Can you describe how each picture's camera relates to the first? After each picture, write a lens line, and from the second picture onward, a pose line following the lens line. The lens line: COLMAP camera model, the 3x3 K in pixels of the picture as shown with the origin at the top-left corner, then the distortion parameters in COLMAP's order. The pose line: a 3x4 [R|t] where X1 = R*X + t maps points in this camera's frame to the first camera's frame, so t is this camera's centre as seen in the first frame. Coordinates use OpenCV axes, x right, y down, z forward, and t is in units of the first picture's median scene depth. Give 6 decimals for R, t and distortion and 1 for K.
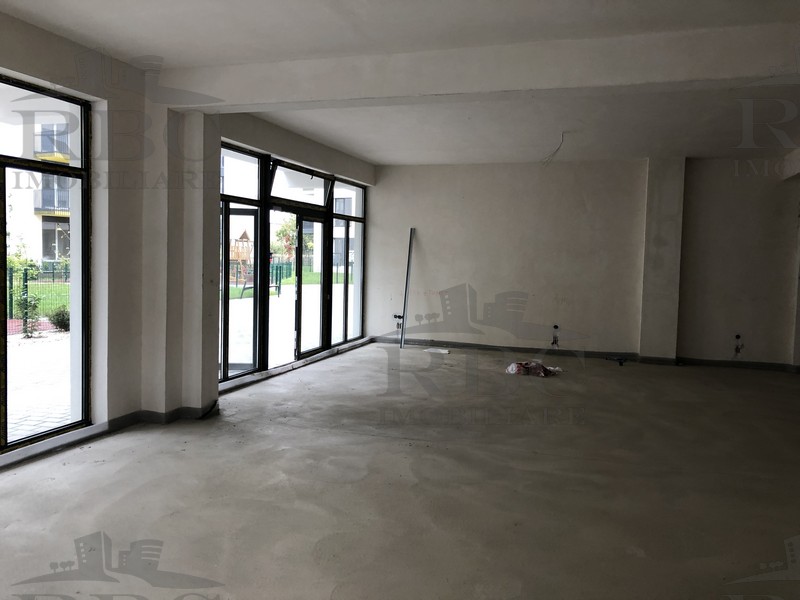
lens RADIAL K [[671.4, 0, 401.5], [0, 671.4, 301.4], [0, 0, 1]] dist [0.008535, 0.003807]
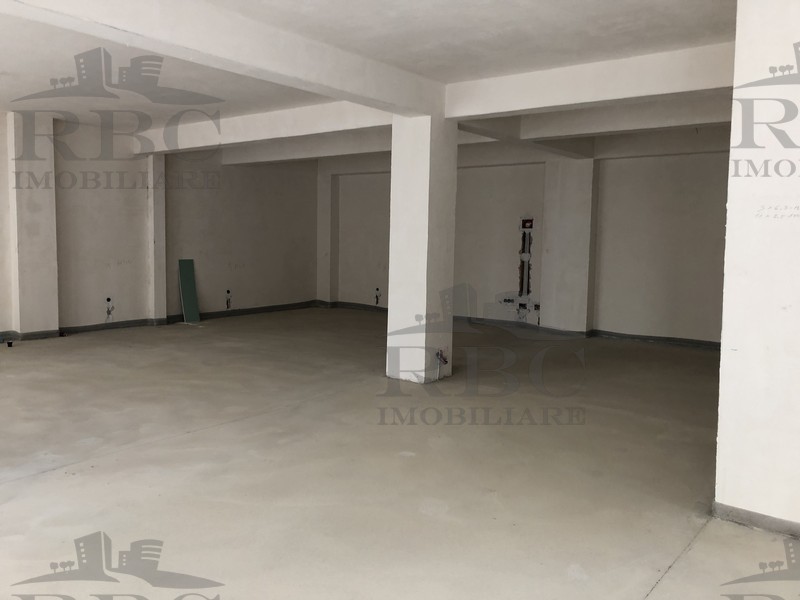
lens RADIAL K [[671.4, 0, 401.8], [0, 671.4, 297.1], [0, 0, 1]] dist [0.008535, 0.003807]
pose [[0.349155, -0.112897, 0.930239, -0.312572], [0.065481, 0.993229, 0.095965, -0.021383], [-0.934774, 0.027406, 0.354184, 0.203862]]
